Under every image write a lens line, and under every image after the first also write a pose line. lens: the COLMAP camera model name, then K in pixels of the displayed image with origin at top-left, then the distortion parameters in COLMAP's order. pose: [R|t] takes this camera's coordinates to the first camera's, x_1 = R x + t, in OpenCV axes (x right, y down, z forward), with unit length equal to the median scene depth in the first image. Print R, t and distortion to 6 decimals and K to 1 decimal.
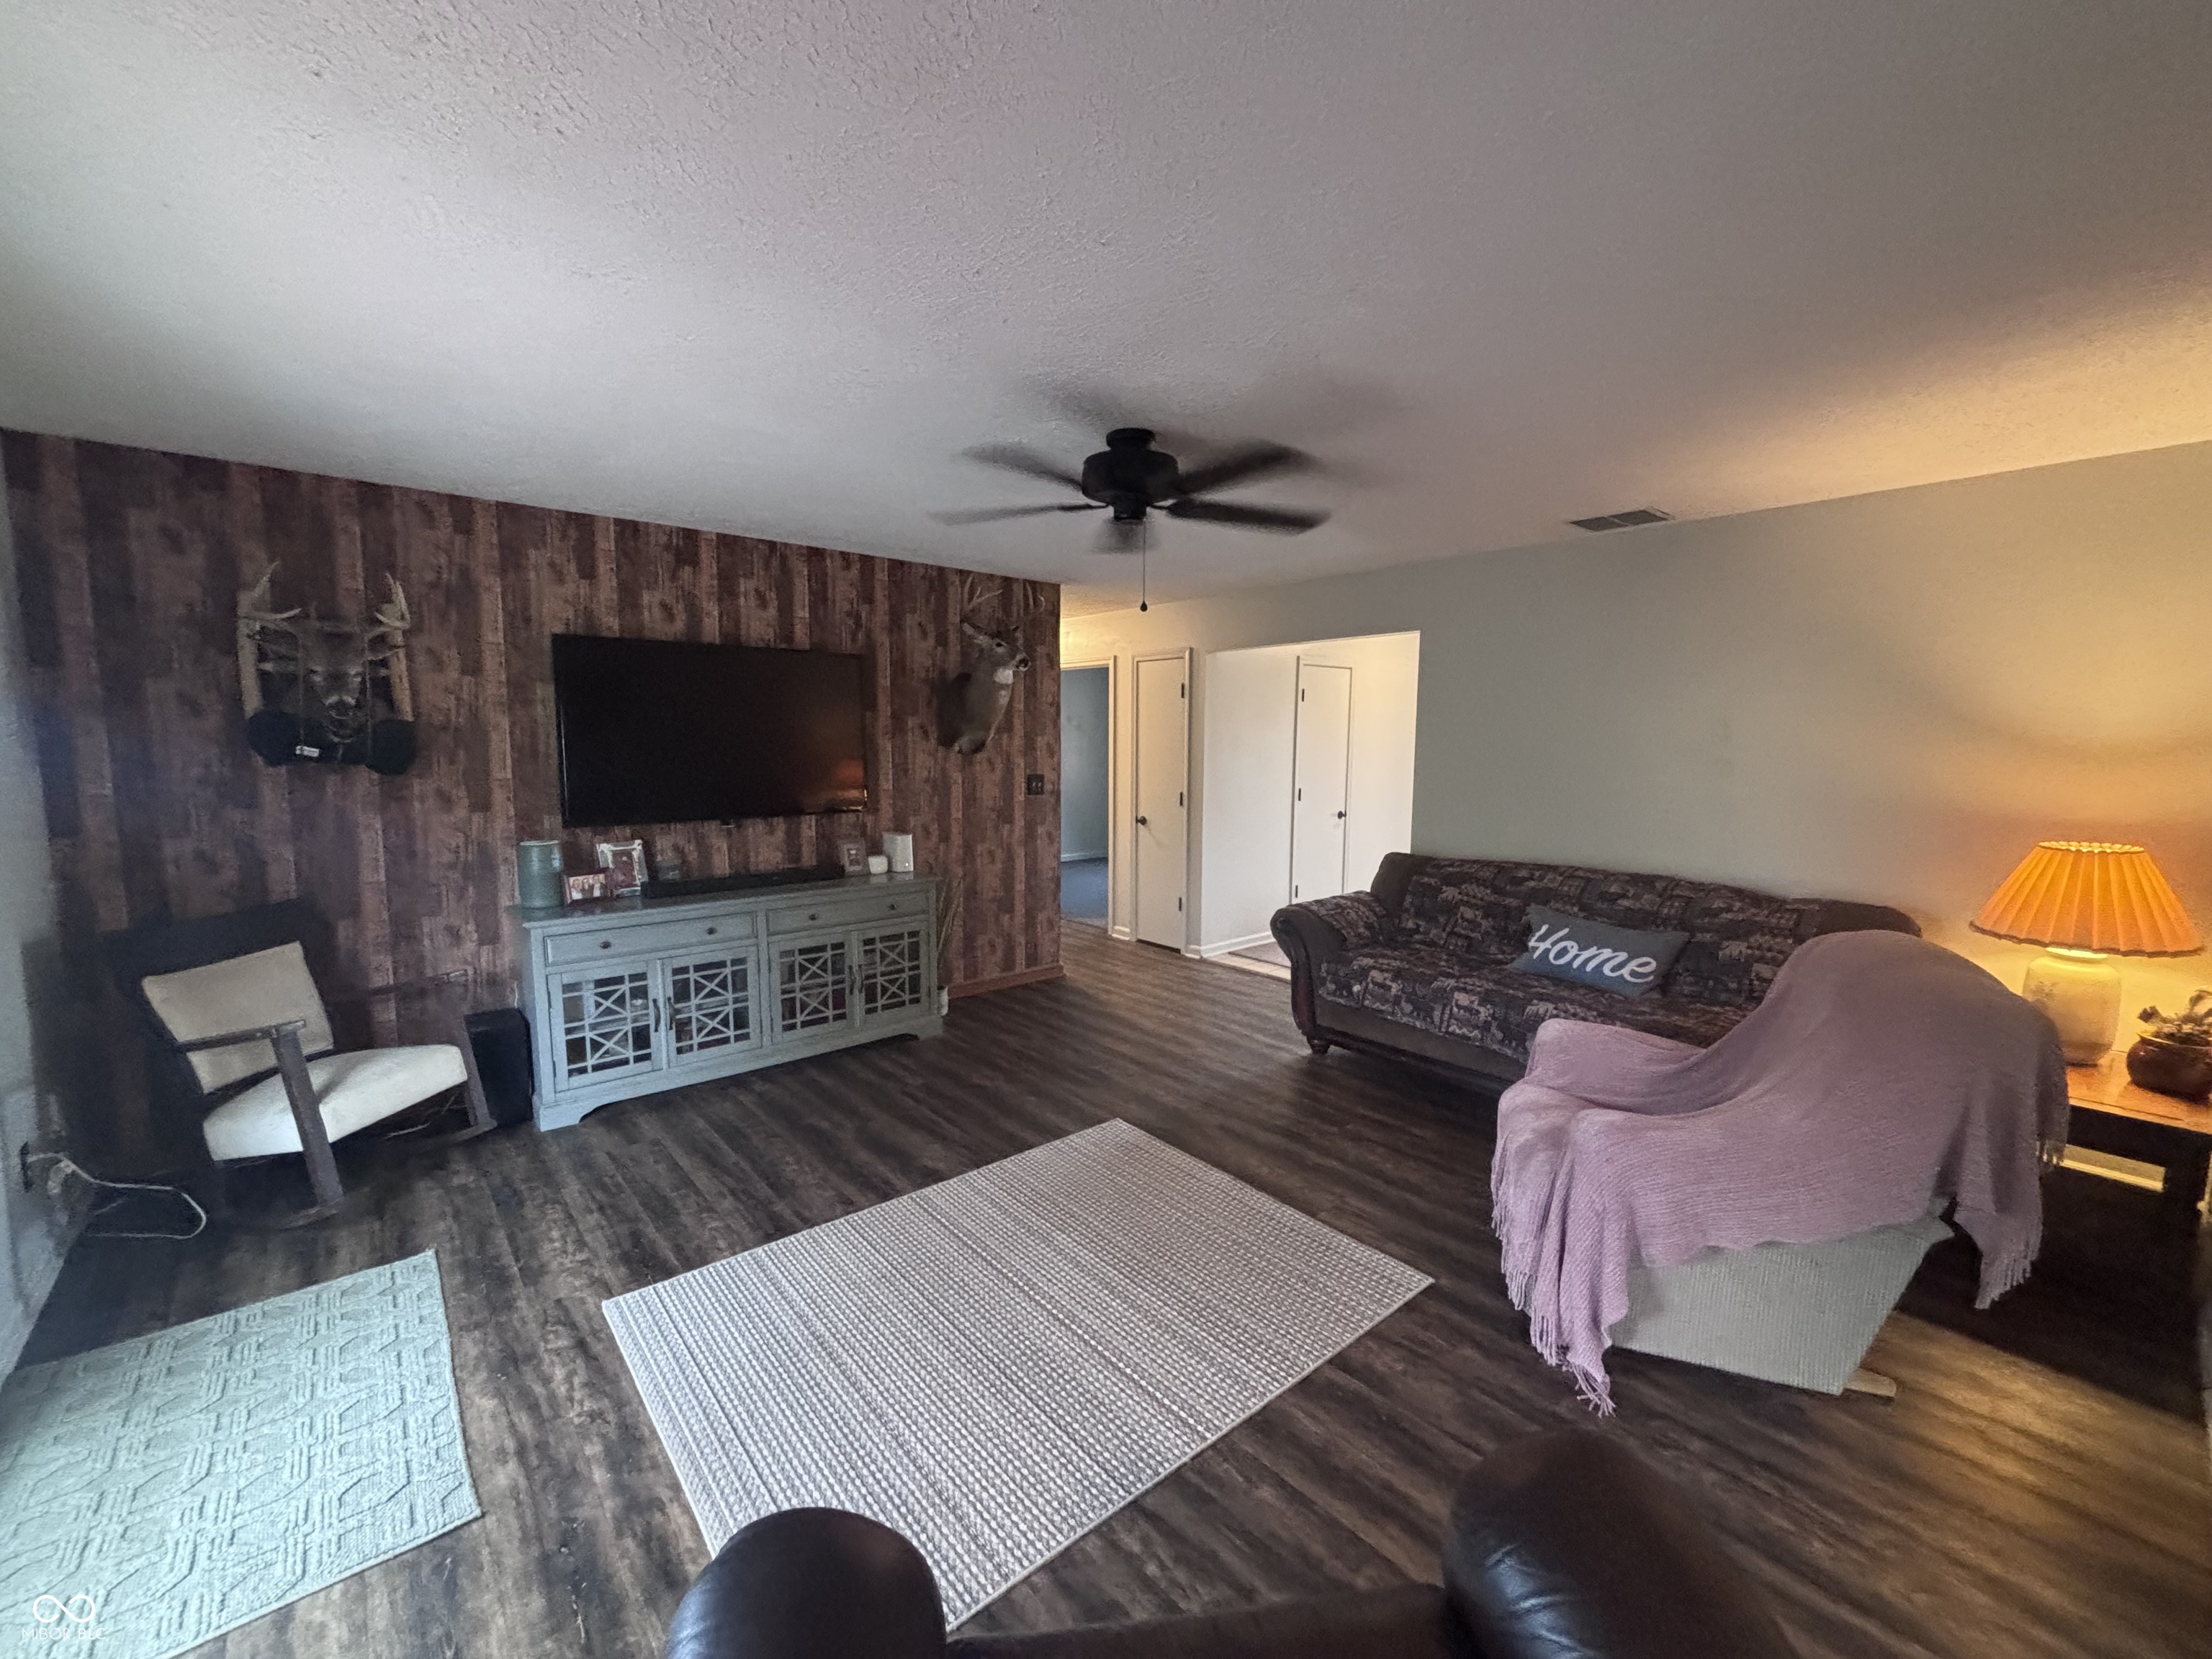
lens RADIAL K [[909.2, 0, 1107.4], [0, 909.2, 838.8], [0, 0, 1]] dist [0.018236, 0.000143]
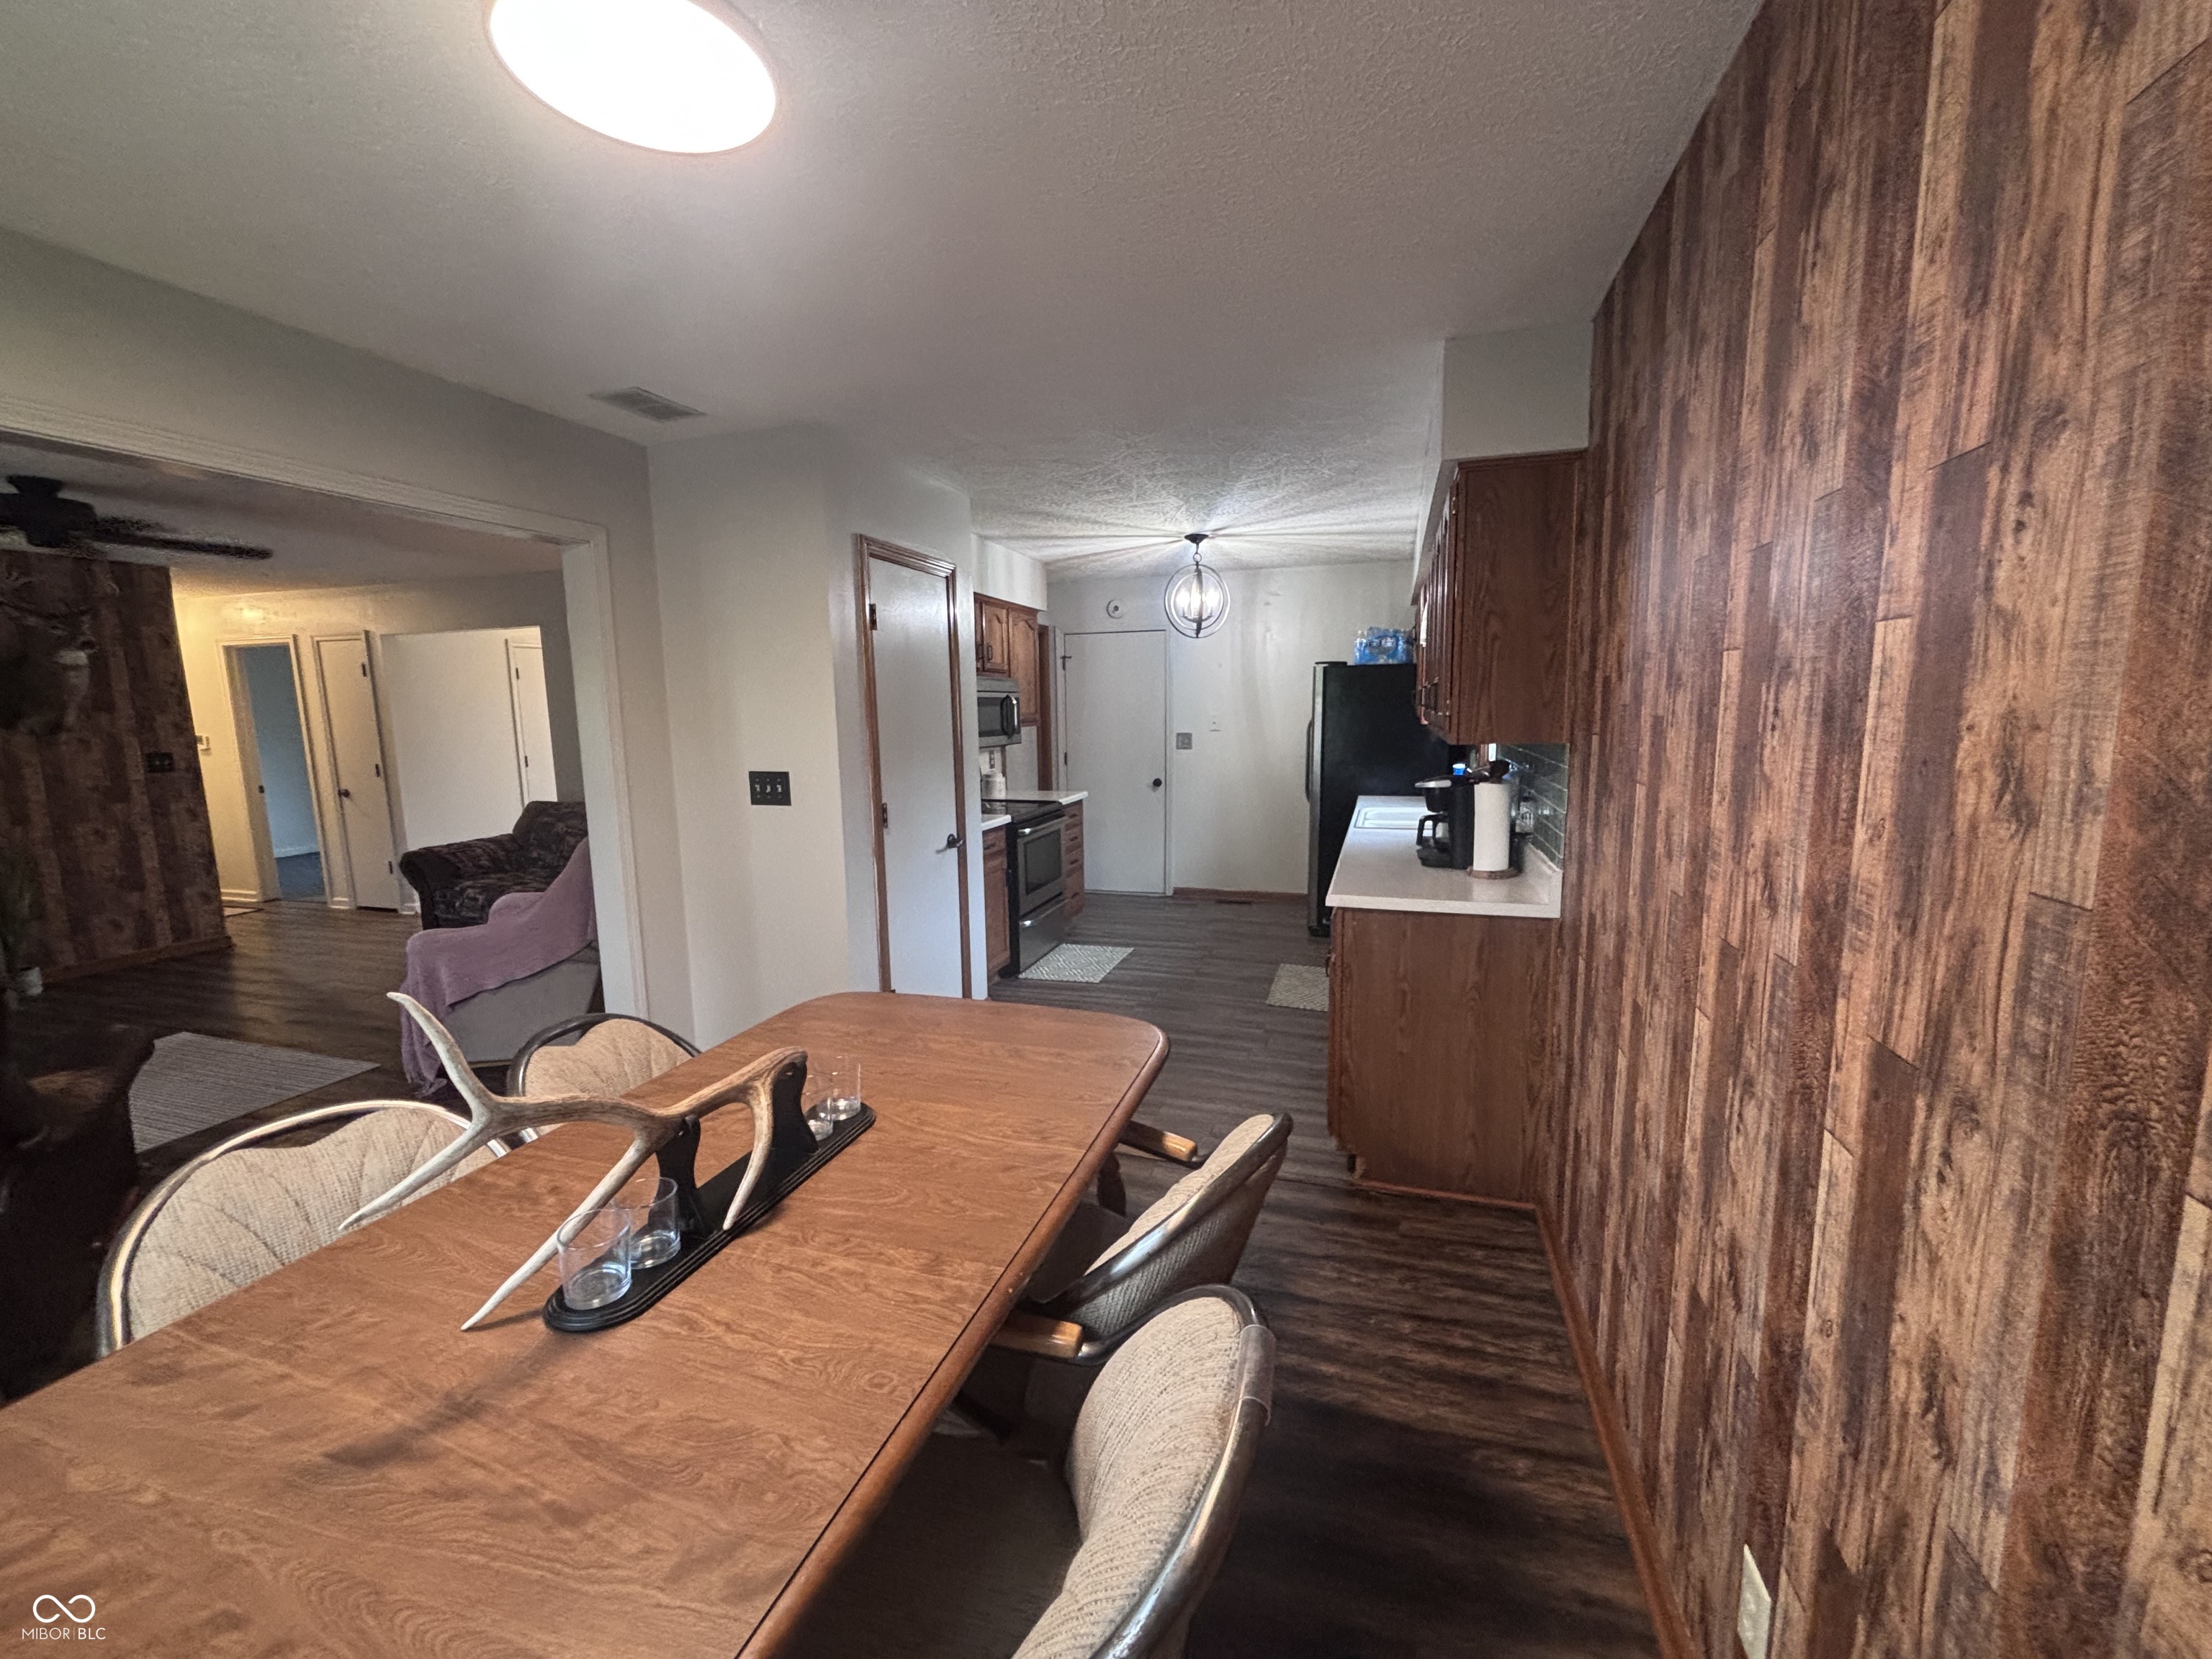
lens RADIAL K [[892.3, 0, 1092.9], [0, 892.3, 831.5], [0, 0, 1]] dist [0.001385, -0.000063]
pose [[0.848238, -0.089190, 0.522052, 0.443494], [0.076131, 0.996015, 0.046465, 0.080554], [-0.524115, 0.000331, 0.851647, -0.641817]]
